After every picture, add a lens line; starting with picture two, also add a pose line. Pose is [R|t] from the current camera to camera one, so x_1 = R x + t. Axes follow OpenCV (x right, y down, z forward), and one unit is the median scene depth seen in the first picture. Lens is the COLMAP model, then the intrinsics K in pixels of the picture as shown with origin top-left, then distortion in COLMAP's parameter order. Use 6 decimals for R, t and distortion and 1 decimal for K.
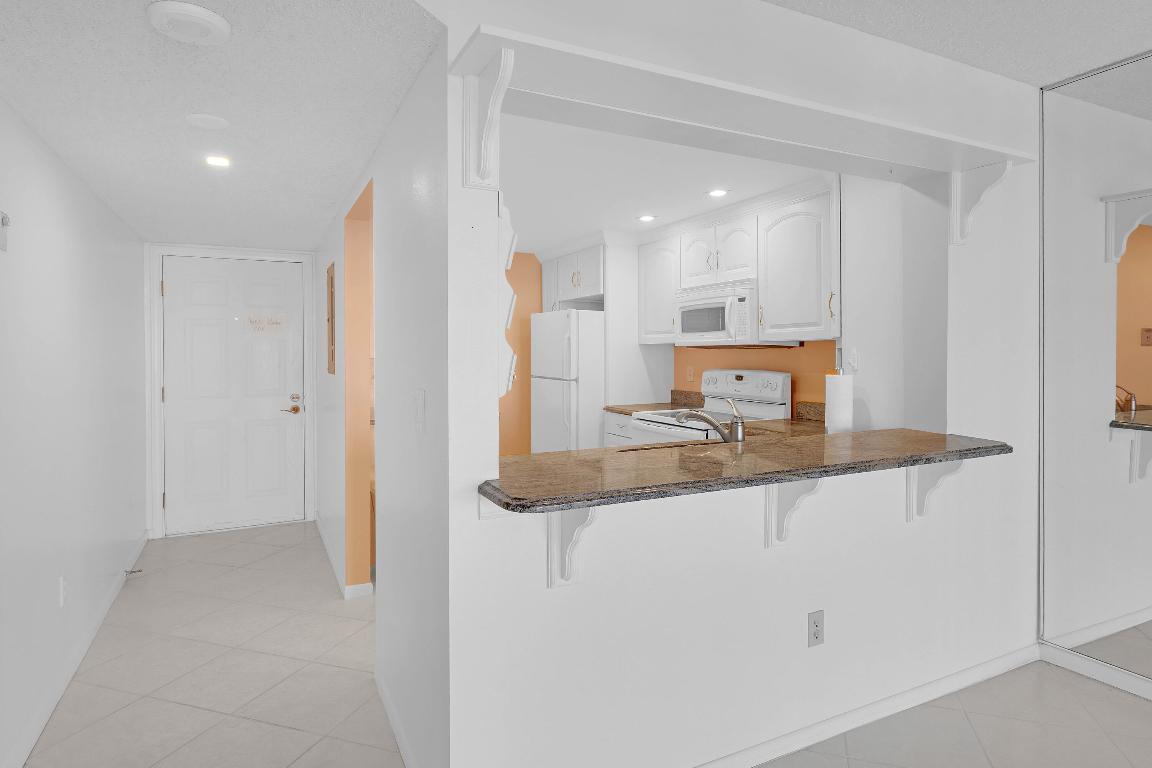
lens RADIAL K [[633.8, 0, 576.0], [0, 633.8, 384.0], [0, 0, 1]] dist [-0.000010, -0.000037]
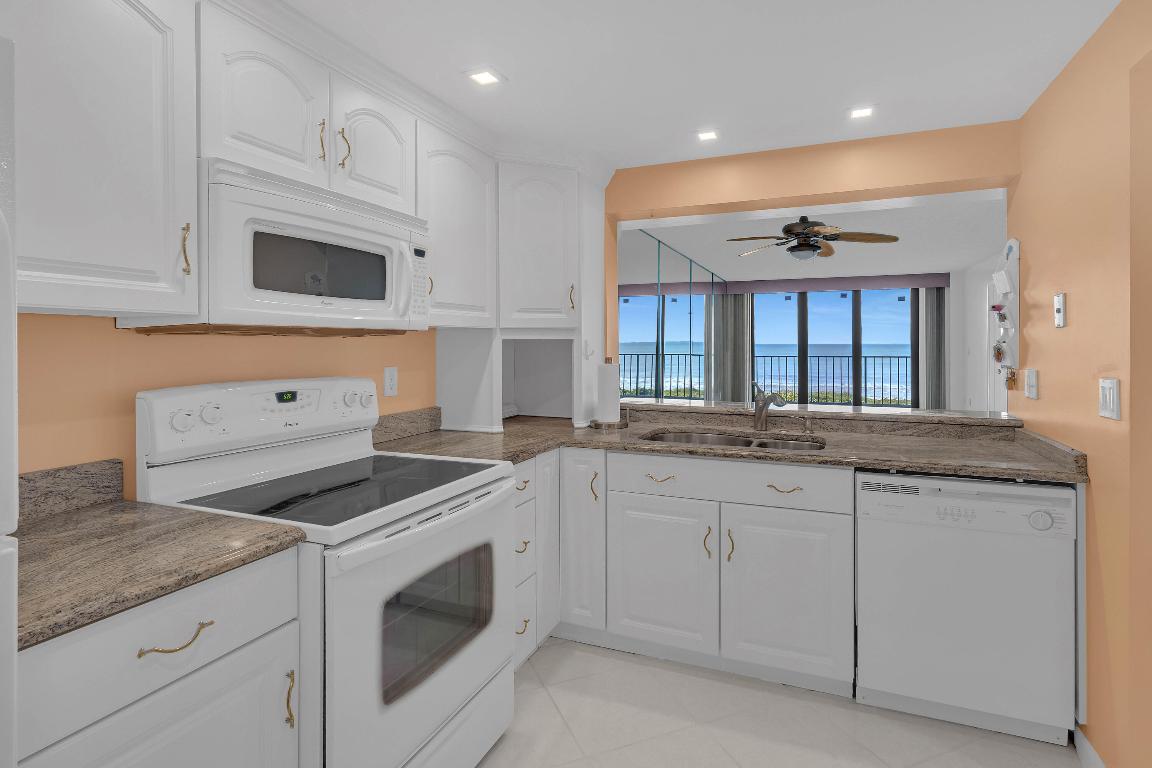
lens RADIAL K [[570.3, 0, 596.6], [0, 570.3, 345.5], [0, 0, 1]] dist [0.000007, -0.000060]
pose [[-0.655100, 0.002325, 0.755539, -0.211491], [0.040365, 0.998675, 0.031926, -0.051127], [-0.754463, 0.051412, -0.654325, 1.076915]]
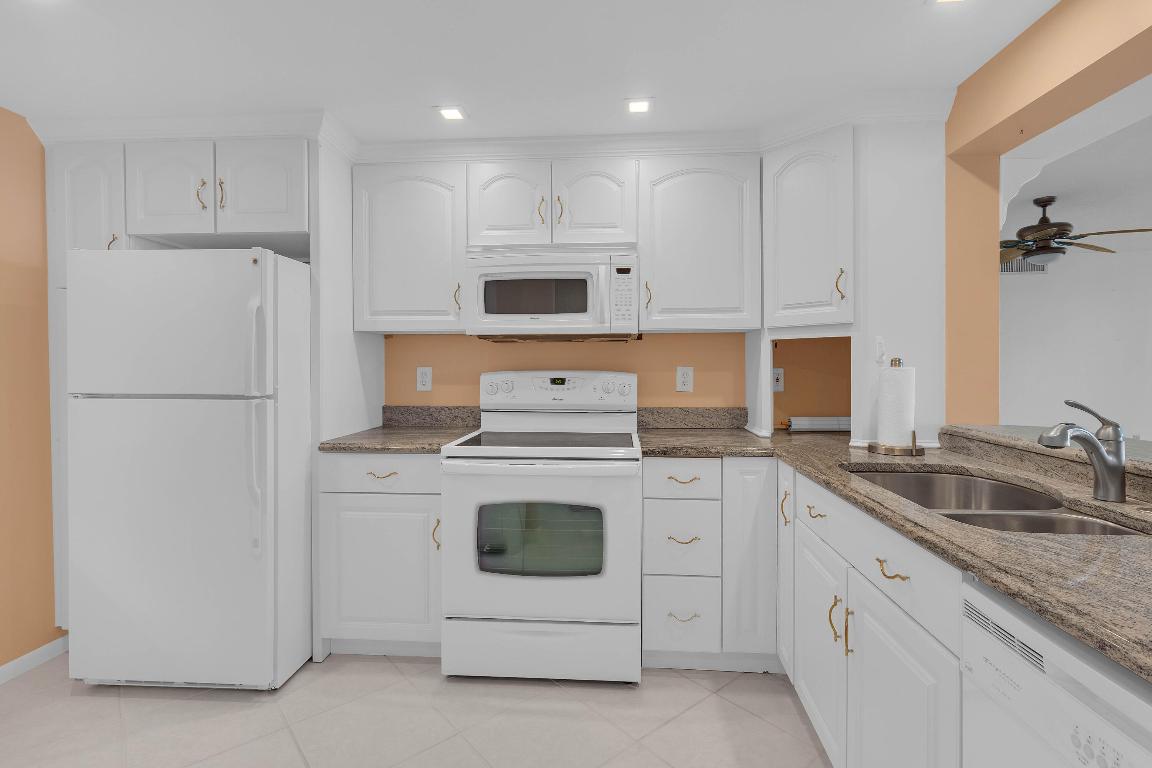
lens RADIAL K [[550.3, 0, 578.0], [0, 550.3, 371.0], [0, 0, 1]] dist [0.000572, 0.000211]
pose [[0.515648, -0.006622, 0.856775, -0.264354], [0.041268, 0.999002, -0.017115, -0.009607], [-0.855806, 0.044183, 0.515406, 0.639915]]
